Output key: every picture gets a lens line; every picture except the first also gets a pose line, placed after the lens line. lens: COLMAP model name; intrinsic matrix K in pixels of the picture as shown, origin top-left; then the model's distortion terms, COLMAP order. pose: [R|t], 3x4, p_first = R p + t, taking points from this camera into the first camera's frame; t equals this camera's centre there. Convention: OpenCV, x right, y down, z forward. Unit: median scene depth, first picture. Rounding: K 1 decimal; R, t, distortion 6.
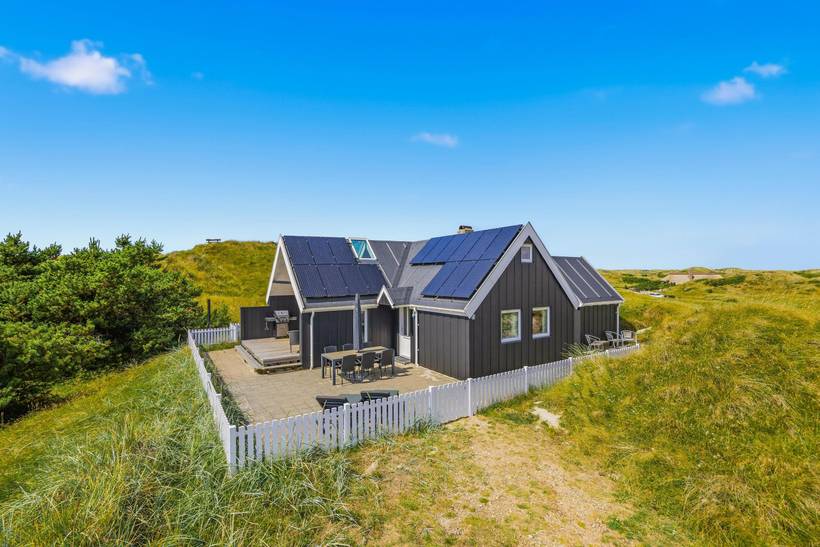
lens RADIAL K [[376.3, 0, 415.3], [0, 376.3, 281.6], [0, 0, 1]] dist [-0.017323, 0.001968]
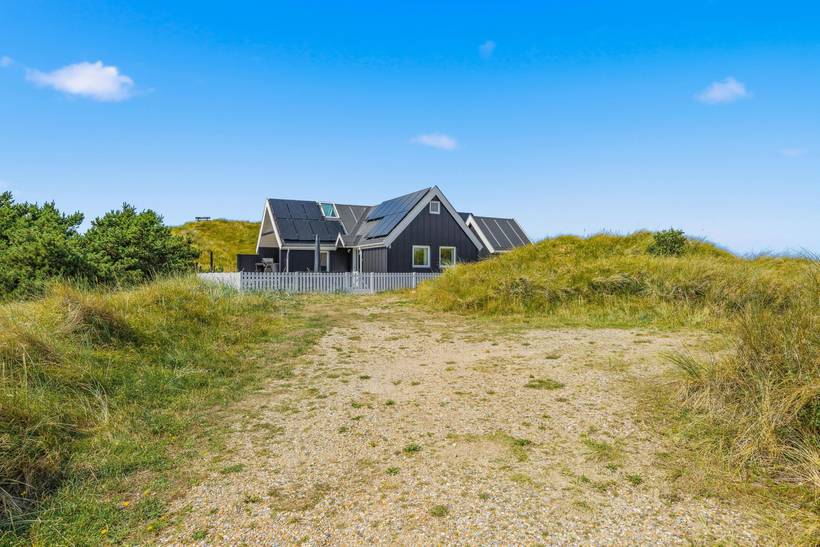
lens RADIAL K [[462.9, 0, 412.0], [0, 462.9, 273.9], [0, 0, 1]] dist [0.000167, 0.001163]
pose [[0.998663, 0.004897, -0.051464, 0.264056], [-0.005478, 0.999923, -0.011158, 0.173540], [0.051406, 0.011425, 0.998613, -0.674651]]
